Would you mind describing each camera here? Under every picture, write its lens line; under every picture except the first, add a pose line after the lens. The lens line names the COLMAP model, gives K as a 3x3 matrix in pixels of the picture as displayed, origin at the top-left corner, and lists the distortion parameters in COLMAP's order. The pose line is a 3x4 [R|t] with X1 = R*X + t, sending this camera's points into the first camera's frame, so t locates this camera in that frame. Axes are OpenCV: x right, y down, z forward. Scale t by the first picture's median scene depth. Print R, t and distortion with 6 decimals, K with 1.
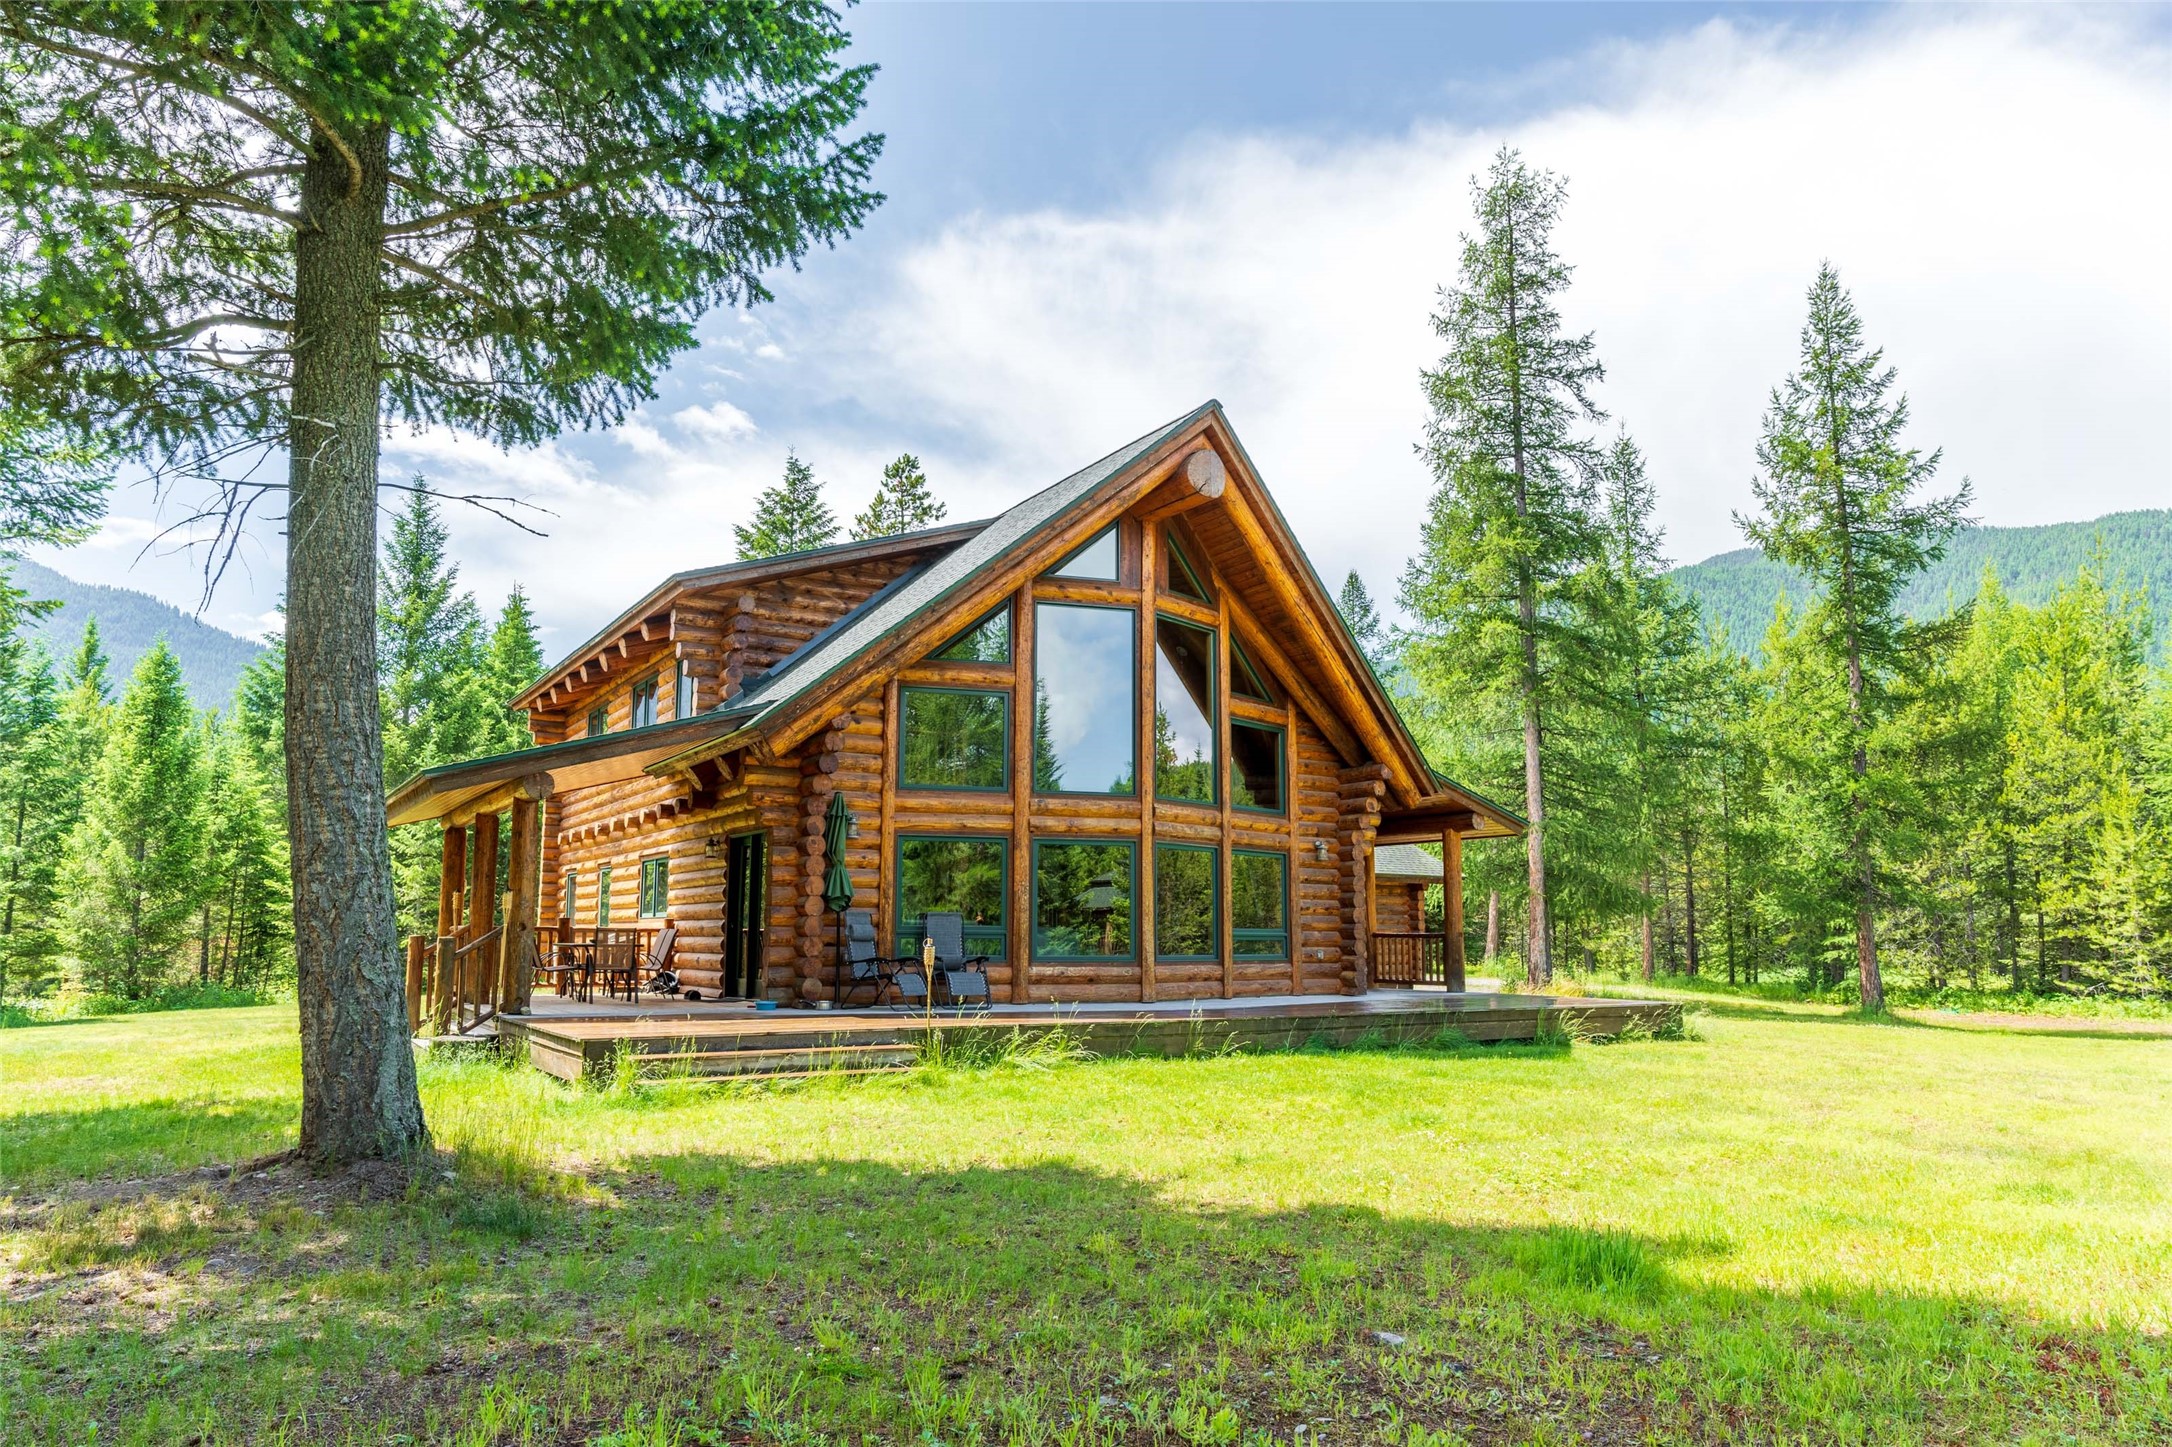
lens RADIAL K [[1328.4, 0, 1086.0], [0, 1328.4, 723.5], [0, 0, 1]] dist [-0.001702, 0.004309]
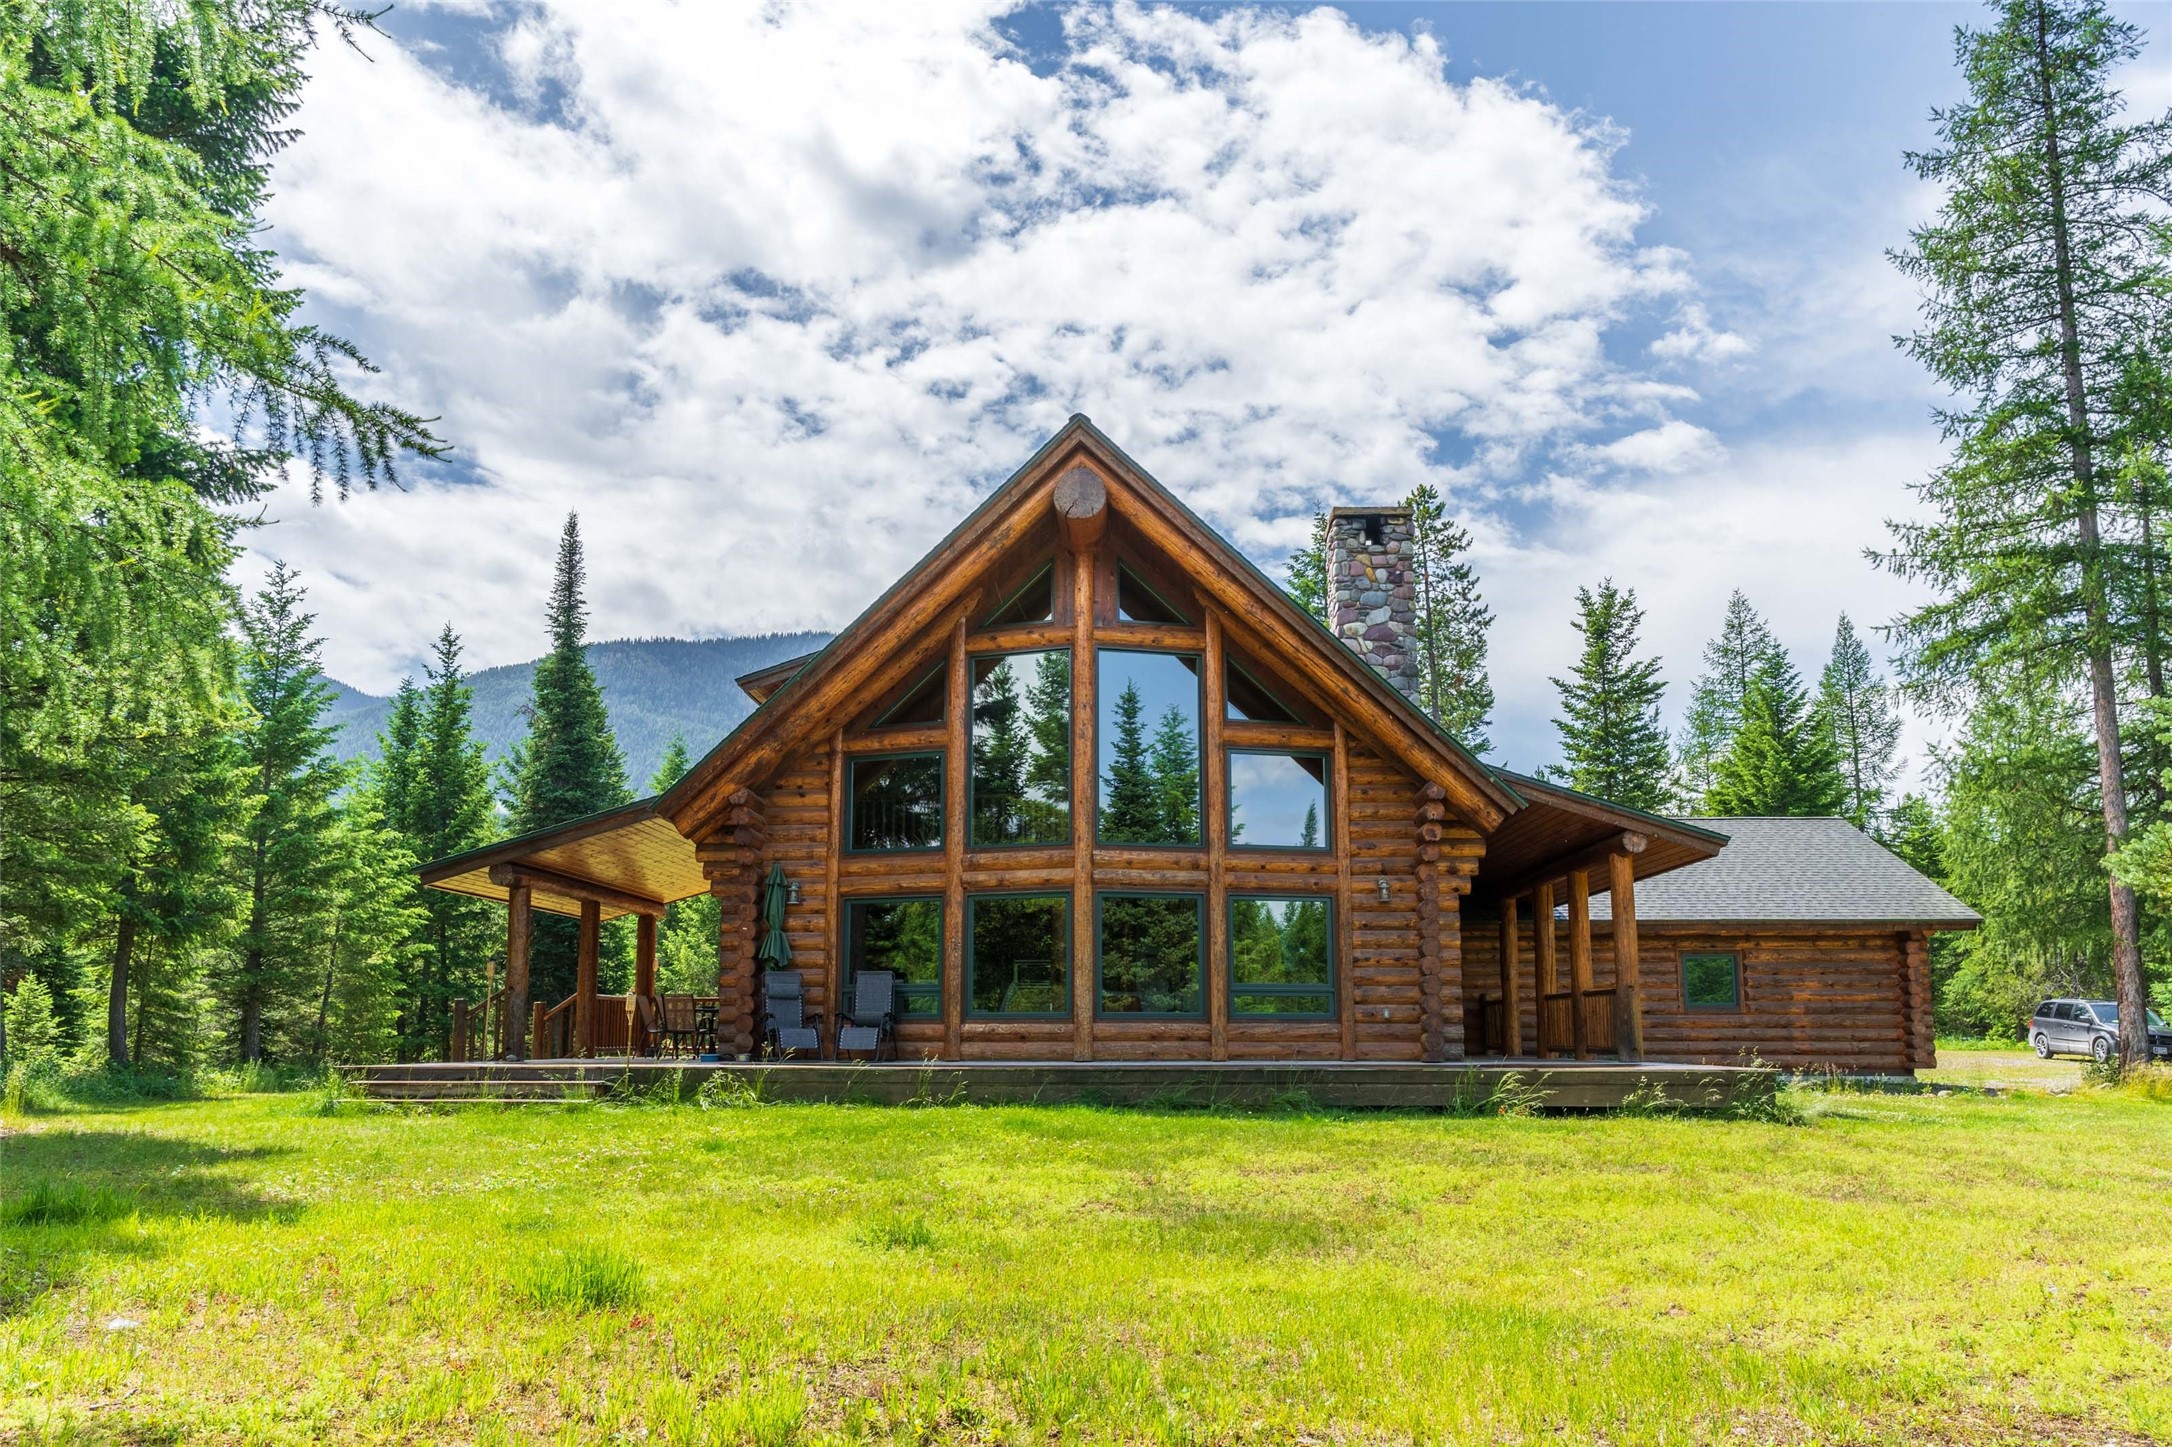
lens RADIAL K [[1465.9, 0, 1094.5], [0, 1465.9, 801.8], [0, 0, 1]] dist [-0.002355, 0.001062]
pose [[0.820900, -0.095664, -0.563003, 0.661114], [0.095313, 0.994992, -0.030094, 0.059371], [0.563062, -0.028957, 0.825907, 0.151771]]
